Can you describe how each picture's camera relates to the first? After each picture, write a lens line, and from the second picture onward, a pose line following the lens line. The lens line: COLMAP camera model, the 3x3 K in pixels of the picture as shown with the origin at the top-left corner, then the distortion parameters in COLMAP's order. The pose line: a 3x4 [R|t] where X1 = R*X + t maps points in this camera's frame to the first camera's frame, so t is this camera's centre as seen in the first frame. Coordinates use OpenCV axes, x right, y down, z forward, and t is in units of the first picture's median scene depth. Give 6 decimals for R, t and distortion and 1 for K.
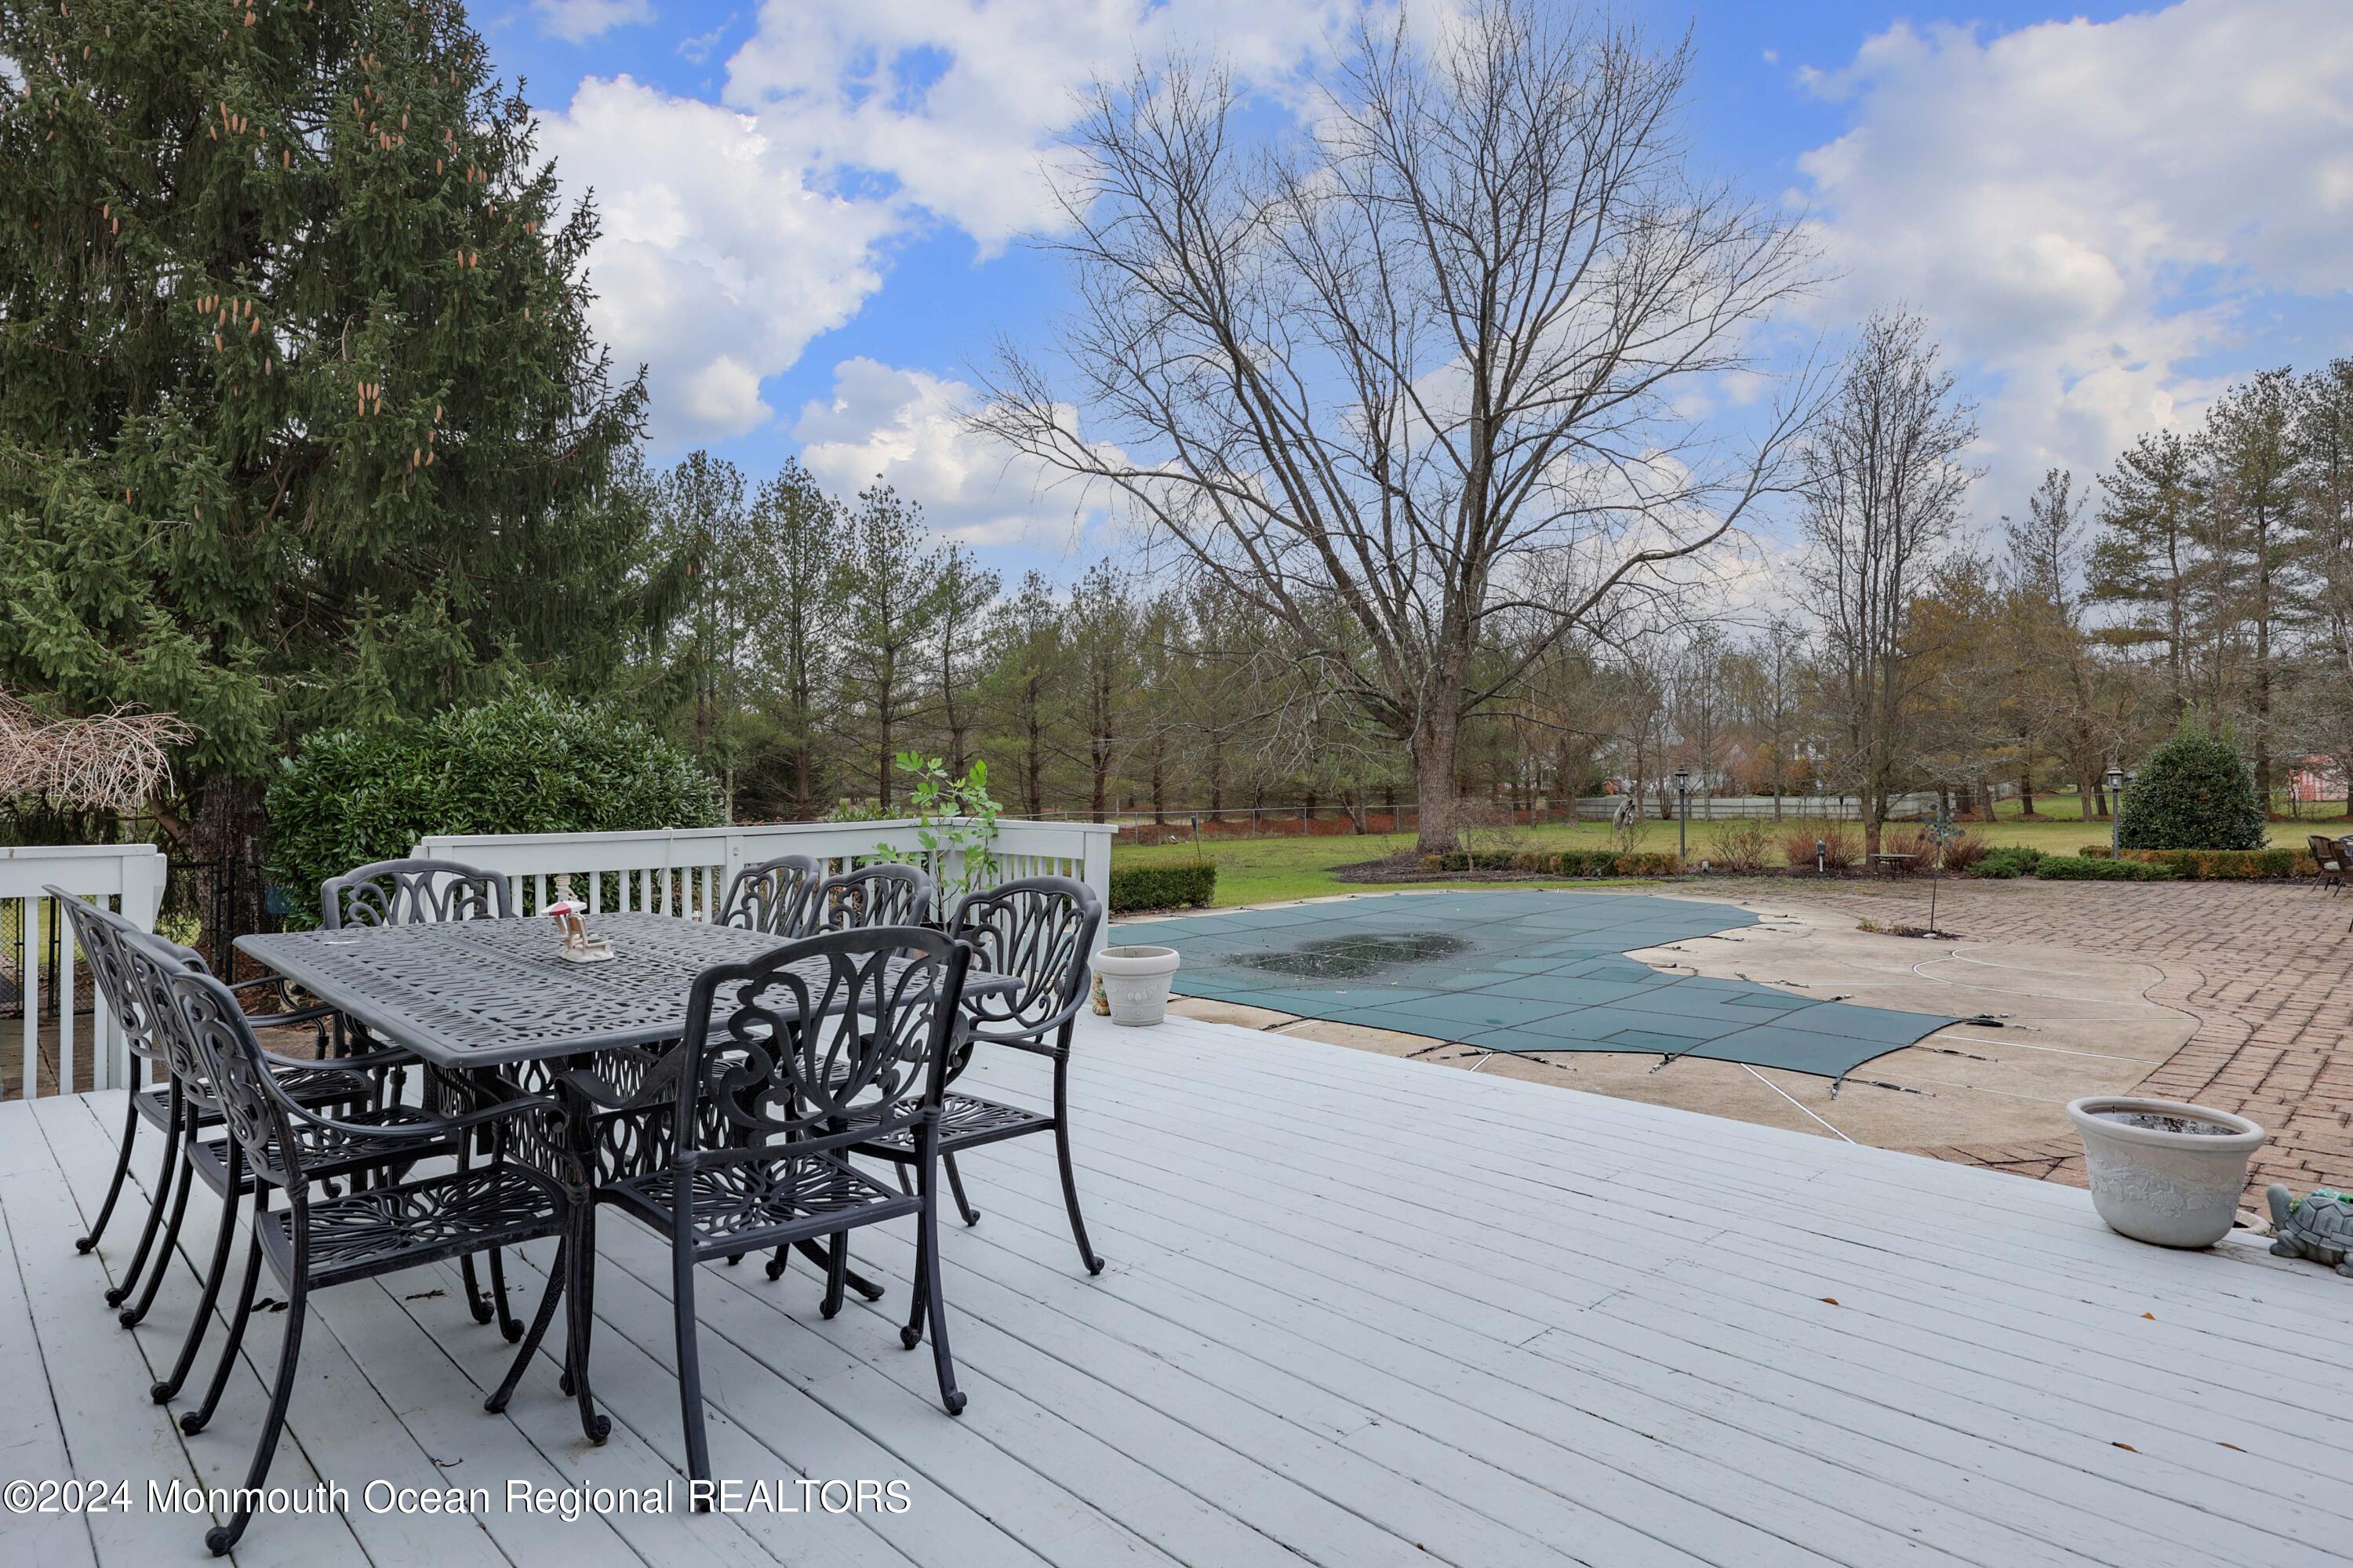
lens RADIAL K [[1367.1, 0, 1168.3], [0, 1367.1, 777.3], [0, 0, 1]] dist [0.002729, -0.000724]
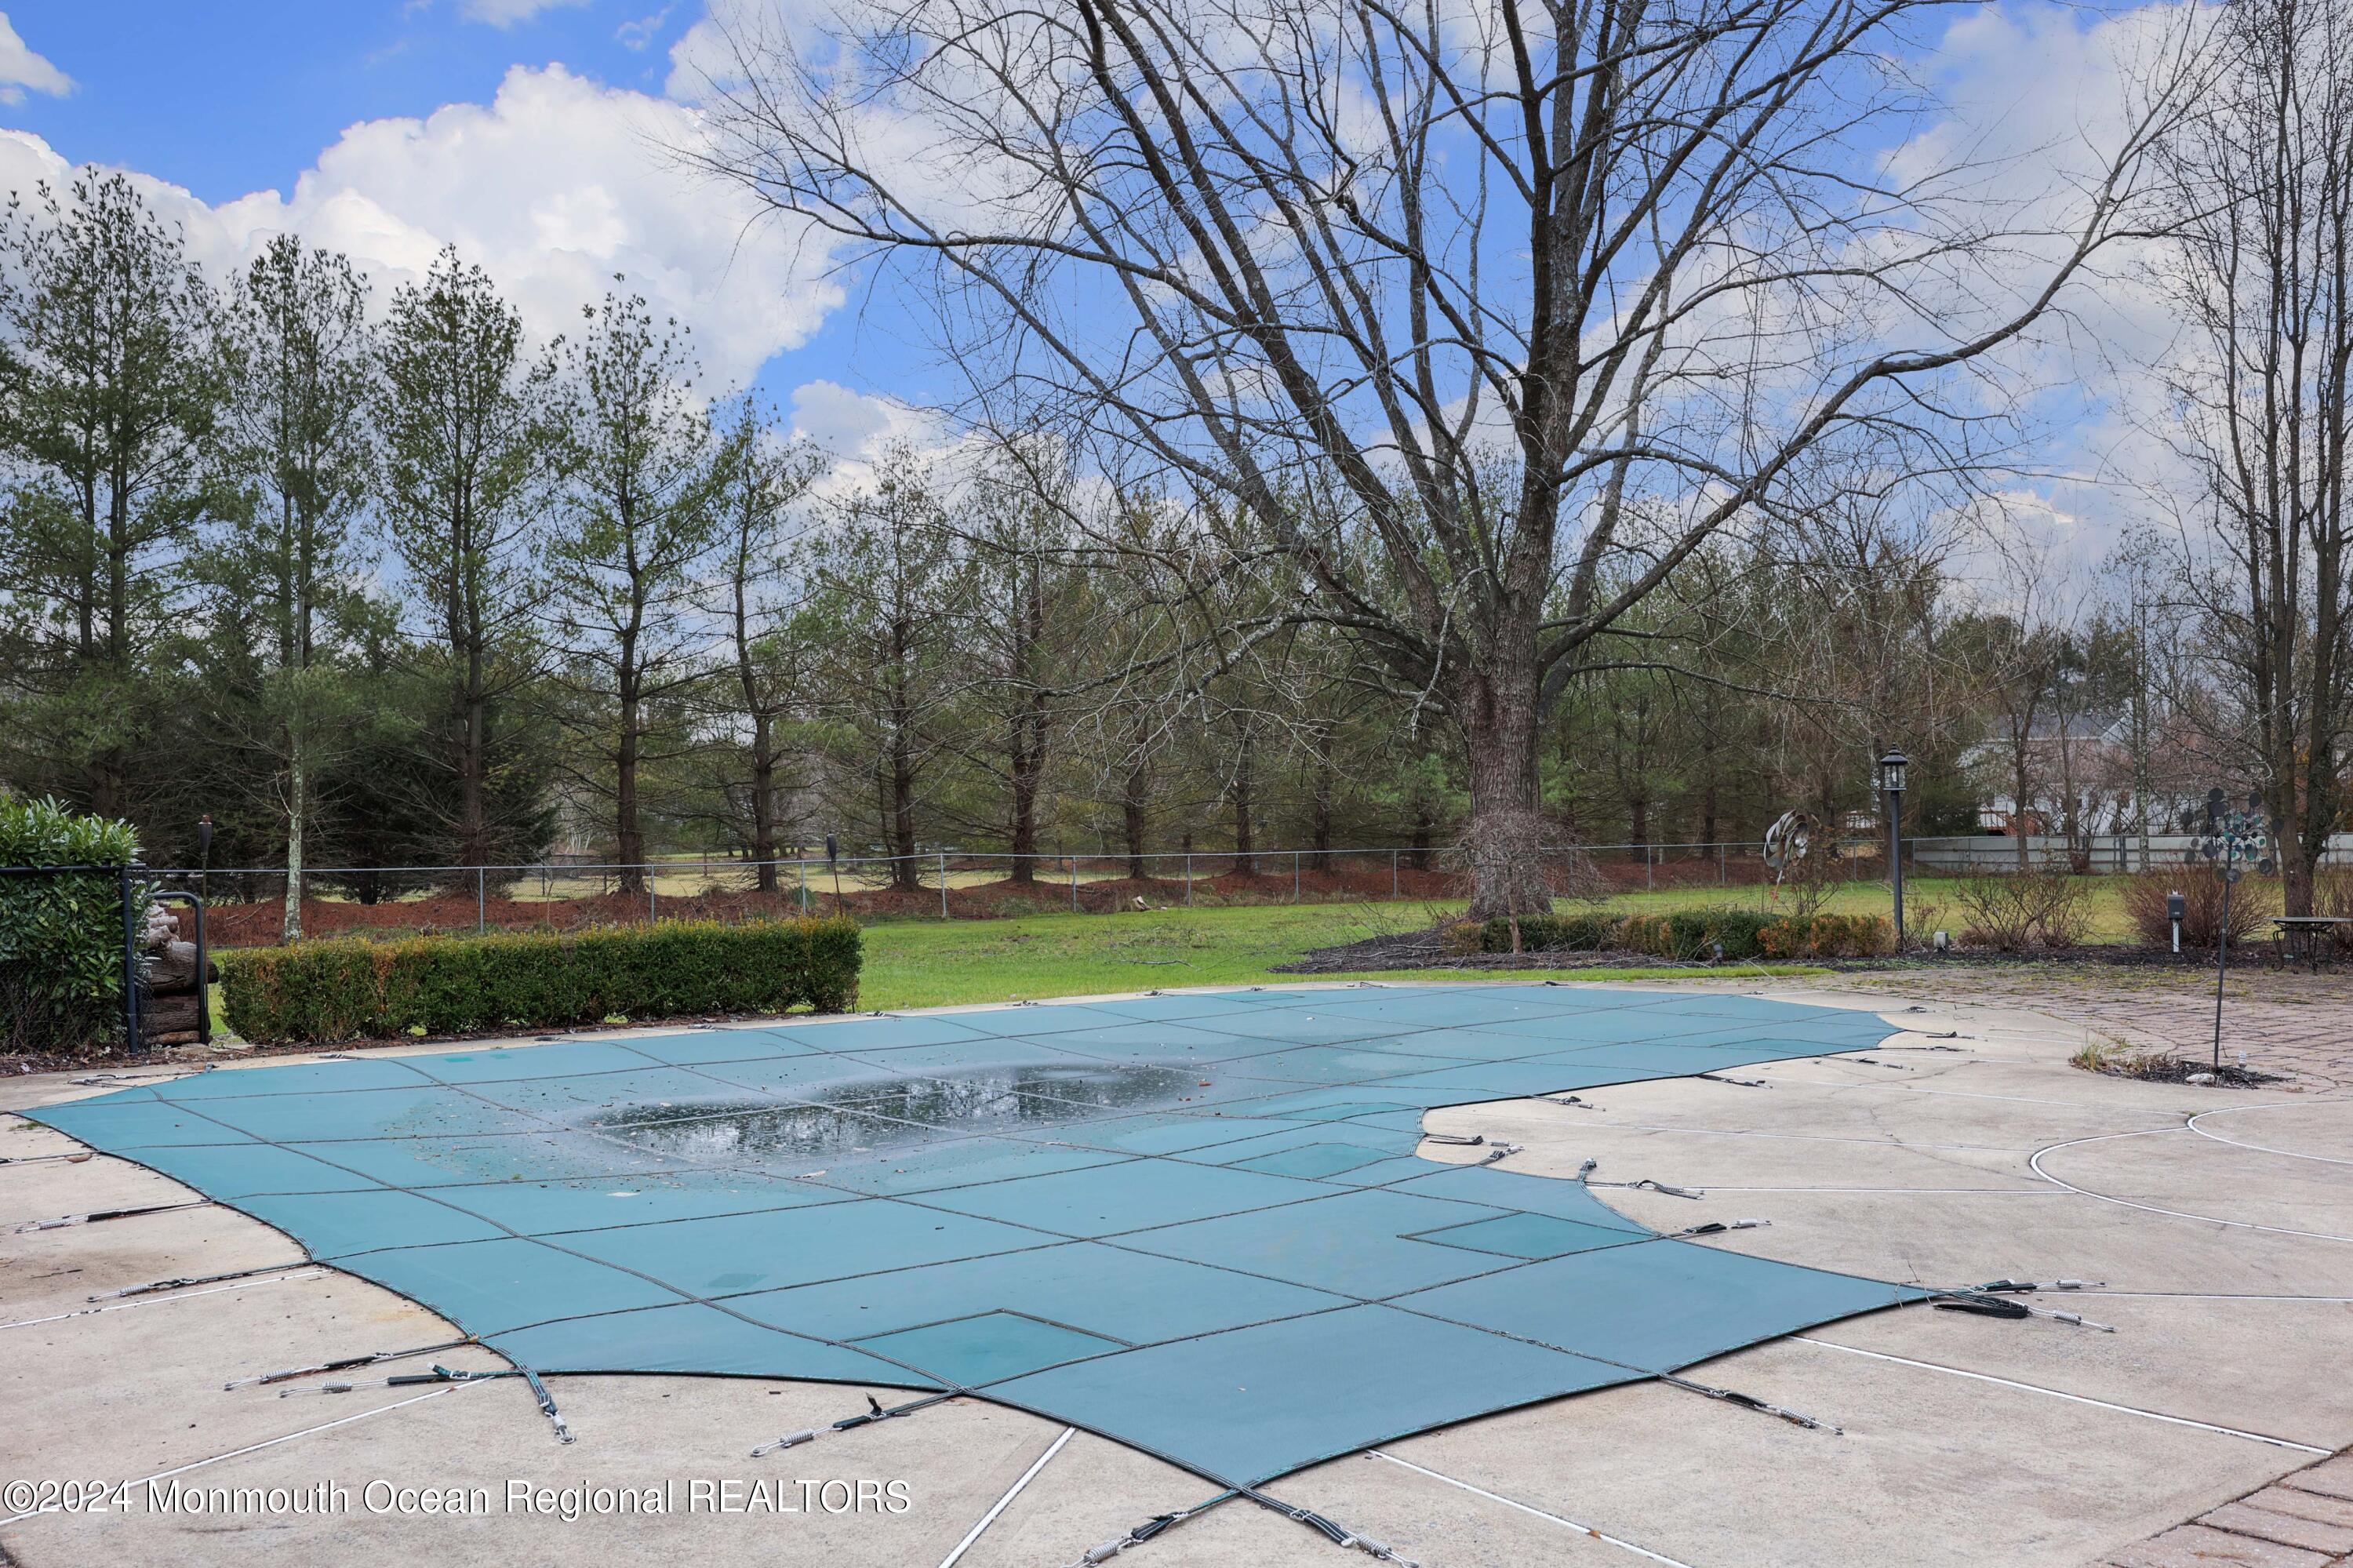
lens RADIAL K [[2175.0, 0, 1182.0], [0, 2175.0, 795.8], [0, 0, 1]] dist [-0.006398, 0.000000]
pose [[0.996222, -0.002048, -0.086820, 0.140763], [0.001135, 0.999944, -0.010564, 0.014804], [0.086836, 0.010425, 0.996168, 0.125584]]
